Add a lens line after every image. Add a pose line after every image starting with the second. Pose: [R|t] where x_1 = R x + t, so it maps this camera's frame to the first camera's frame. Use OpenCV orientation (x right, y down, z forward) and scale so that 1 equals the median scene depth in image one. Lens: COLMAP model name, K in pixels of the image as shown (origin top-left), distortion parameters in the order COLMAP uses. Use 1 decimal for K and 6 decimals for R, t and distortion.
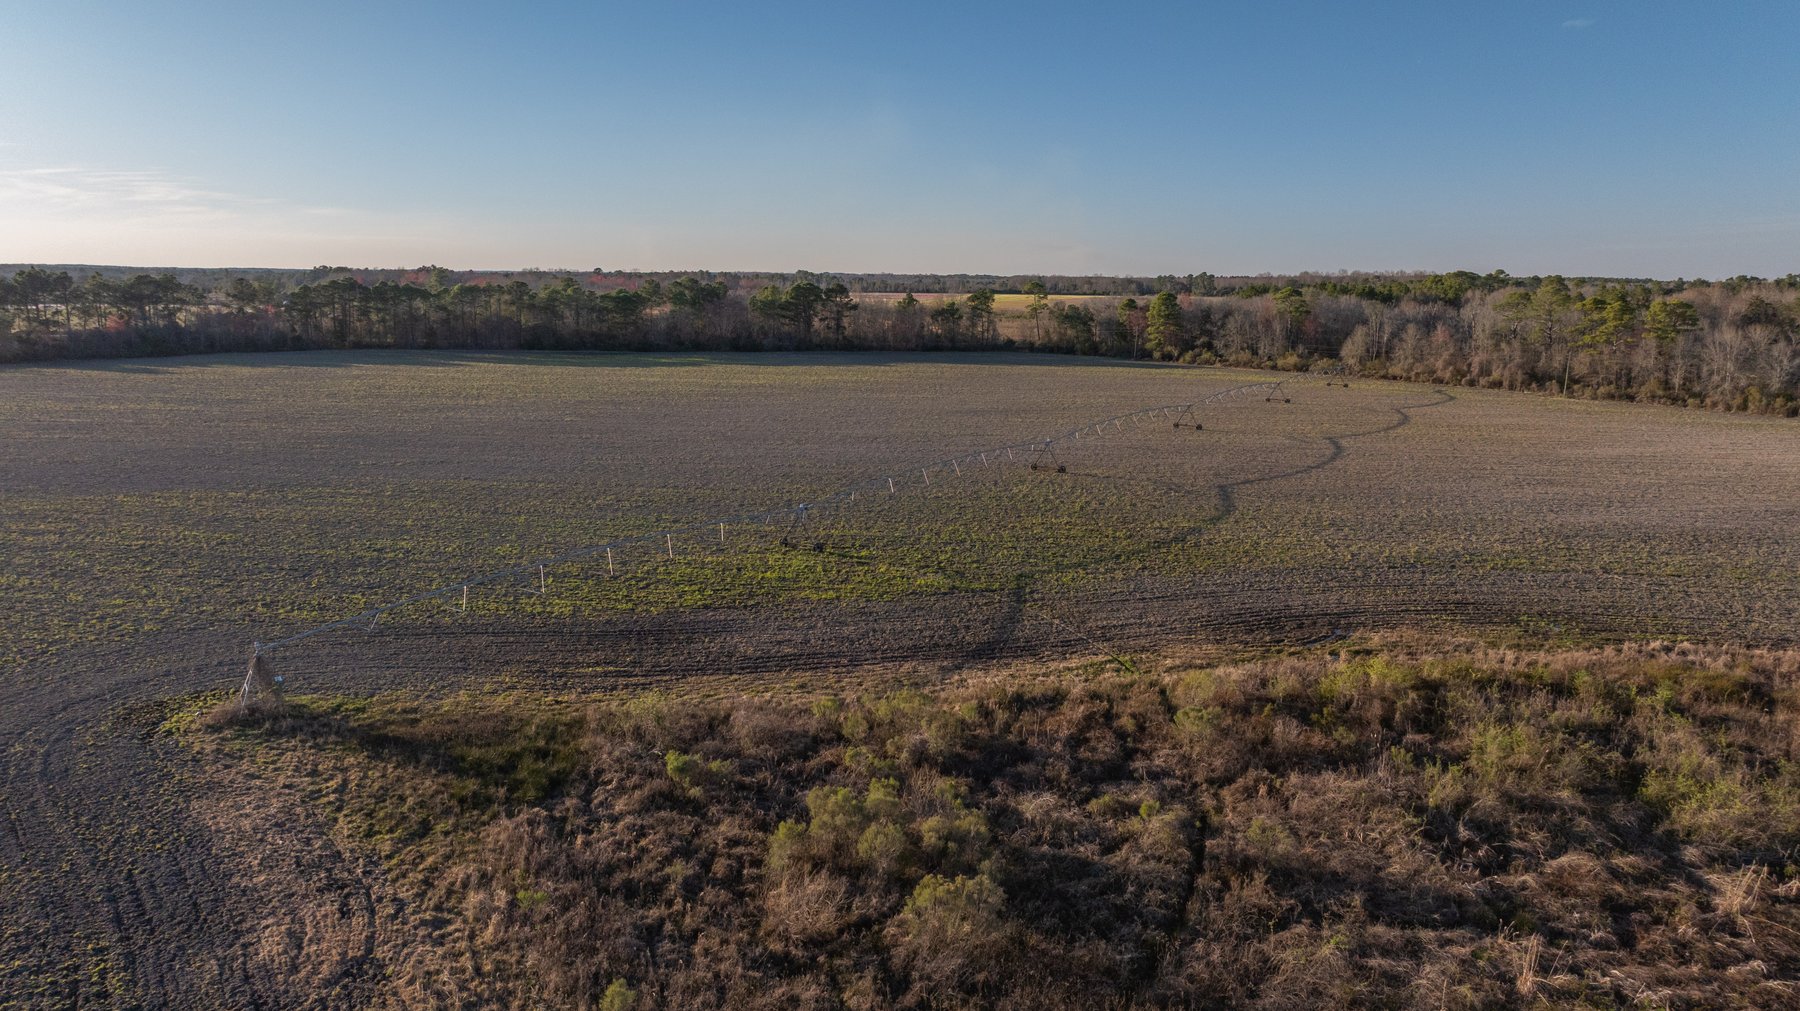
lens RADIAL K [[1274.9, 0, 900.0], [0, 1274.9, 505.5], [0, 0, 1]] dist [-0.015822, -0.000289]
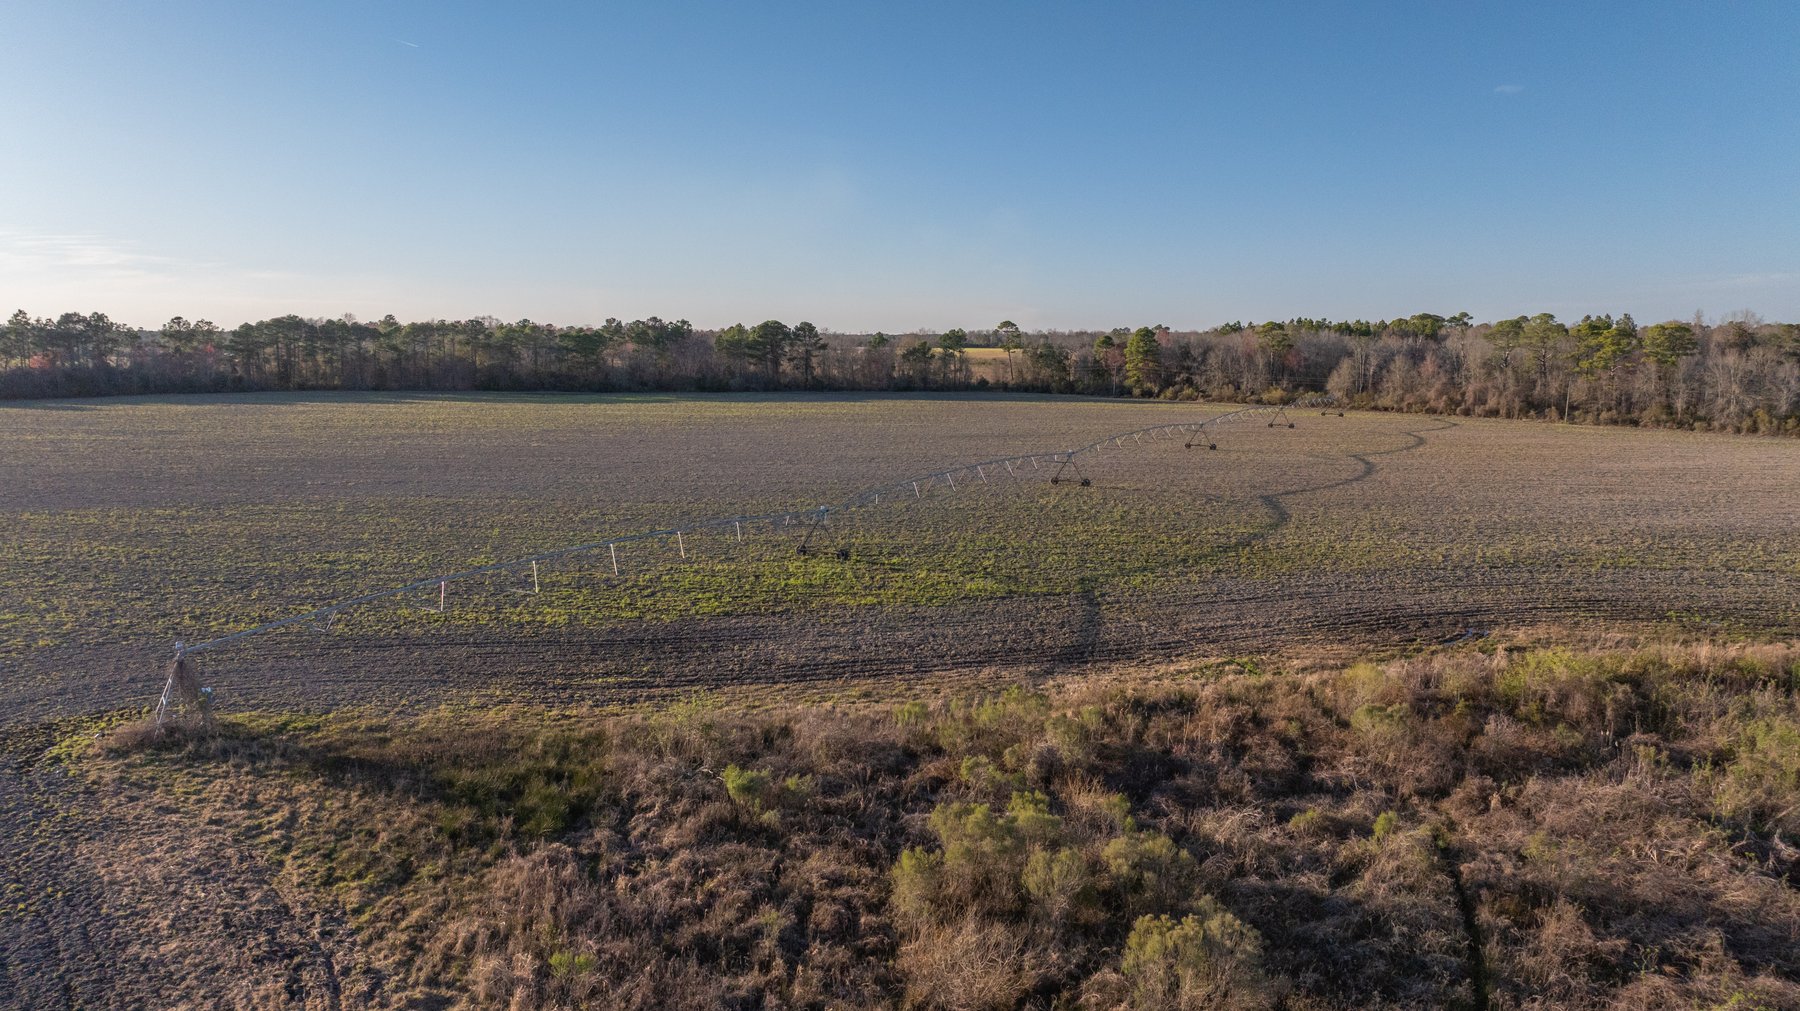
lens RADIAL K [[1285.5, 0, 900.0], [0, 1285.5, 505.5], [0, 0, 1]] dist [-0.038872, 0.050273]
pose [[0.999285, -0.011686, 0.035958, -0.075825], [0.013318, 0.998876, -0.045491, 0.053772], [-0.035386, 0.045938, 0.998317, 0.164929]]
